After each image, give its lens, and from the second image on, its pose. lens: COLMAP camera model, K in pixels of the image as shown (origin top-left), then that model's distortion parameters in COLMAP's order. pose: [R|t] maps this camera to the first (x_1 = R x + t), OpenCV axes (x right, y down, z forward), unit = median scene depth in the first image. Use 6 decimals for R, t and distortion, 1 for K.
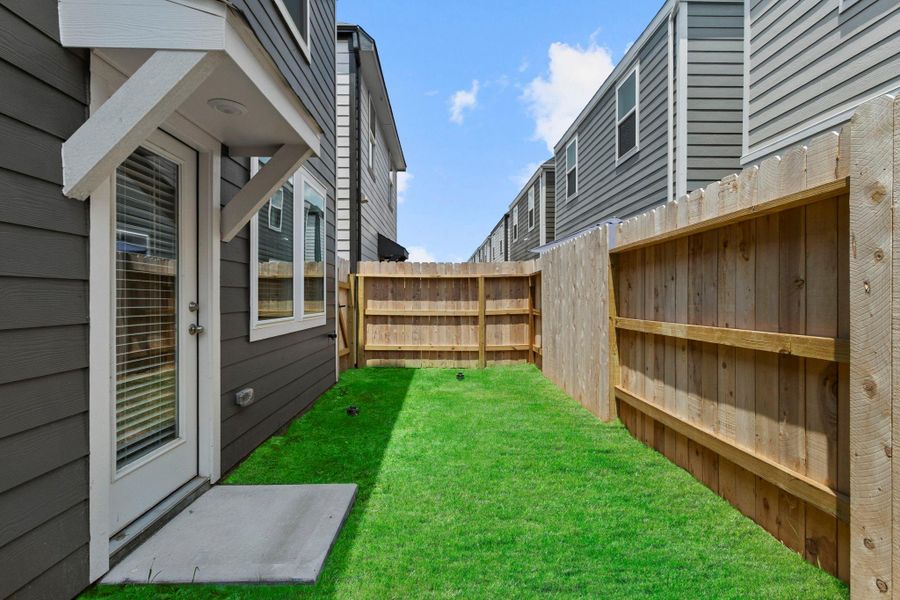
lens RADIAL K [[421.0, 0, 442.0], [0, 421.0, 295.9], [0, 0, 1]] dist [-0.000031, 0.000573]
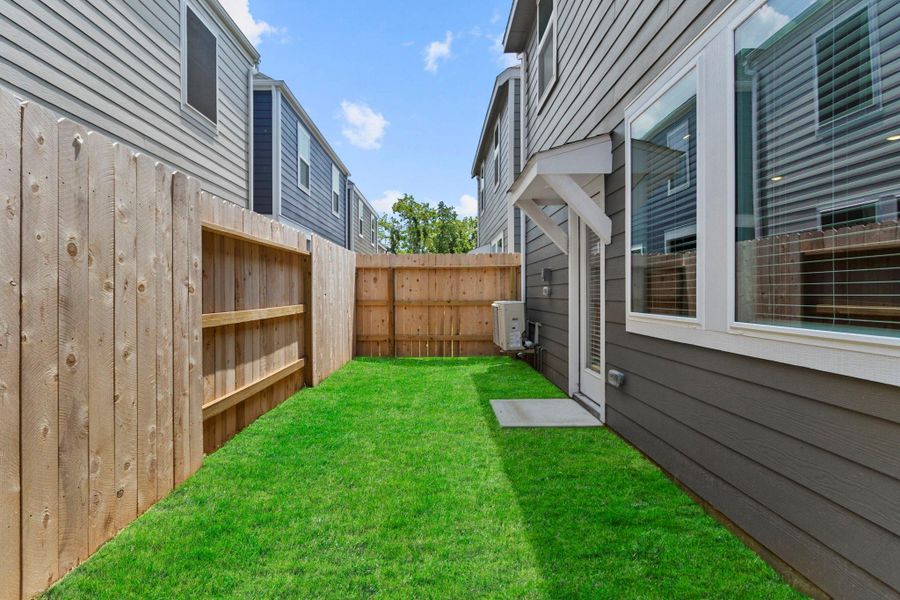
lens RADIAL K [[421.0, 0, 442.0], [0, 421.0, 295.9], [0, 0, 1]] dist [-0.000031, 0.000573]
pose [[-0.999962, 0.007257, -0.004875, -0.008529], [0.007254, 0.999974, 0.000477, 0.021536], [0.004878, 0.000442, -0.999988, 1.956144]]
